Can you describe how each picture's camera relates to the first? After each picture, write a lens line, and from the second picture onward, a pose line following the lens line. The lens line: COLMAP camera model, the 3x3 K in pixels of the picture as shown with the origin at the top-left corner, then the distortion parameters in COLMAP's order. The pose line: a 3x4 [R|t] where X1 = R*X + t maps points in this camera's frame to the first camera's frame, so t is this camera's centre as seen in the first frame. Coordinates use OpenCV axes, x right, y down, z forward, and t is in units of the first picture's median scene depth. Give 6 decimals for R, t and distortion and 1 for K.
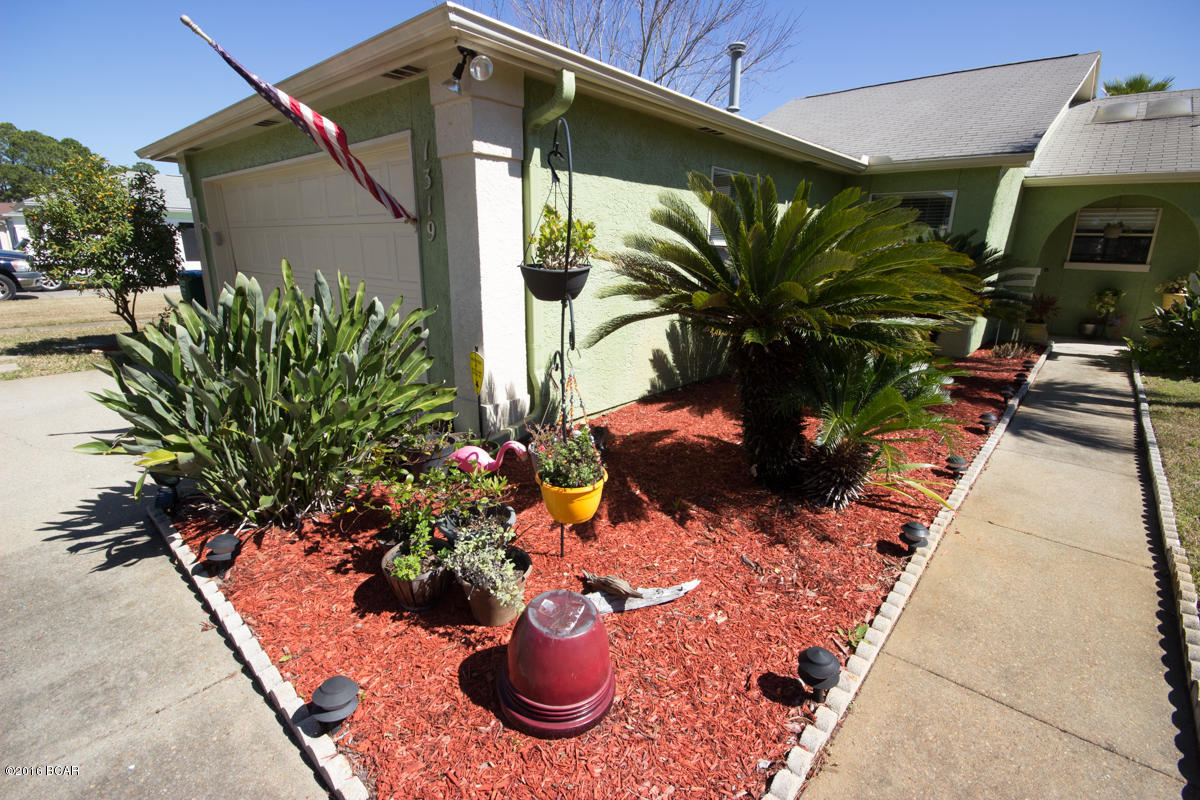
lens RADIAL K [[555.3, 0, 597.2], [0, 555.3, 398.3], [0, 0, 1]] dist [-0.003652, -0.001622]
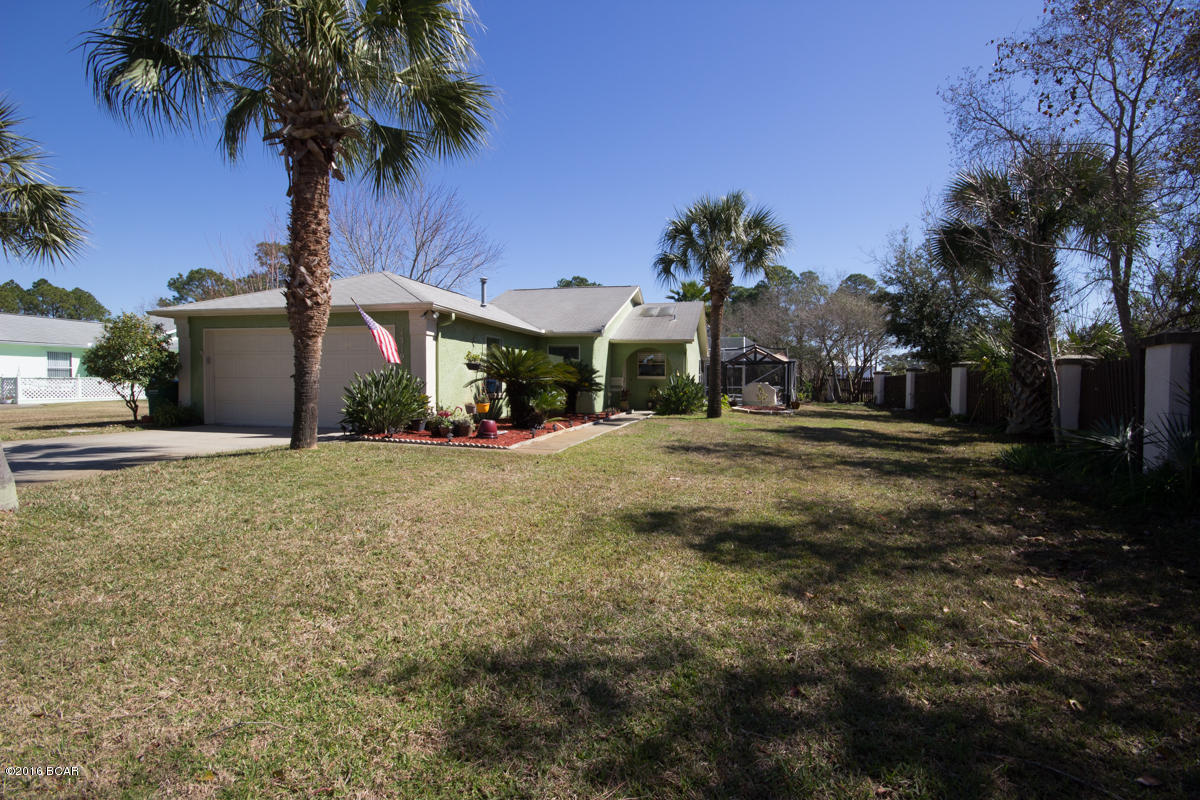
lens RADIAL K [[555.3, 0, 599.5], [0, 555.3, 398.2], [0, 0, 1]] dist [-0.003652, -0.001622]
pose [[0.884359, -0.021344, 0.466320, -0.350784], [0.129359, 0.971037, -0.200880, 0.299370], [-0.448526, 0.237972, 0.861506, -0.915893]]
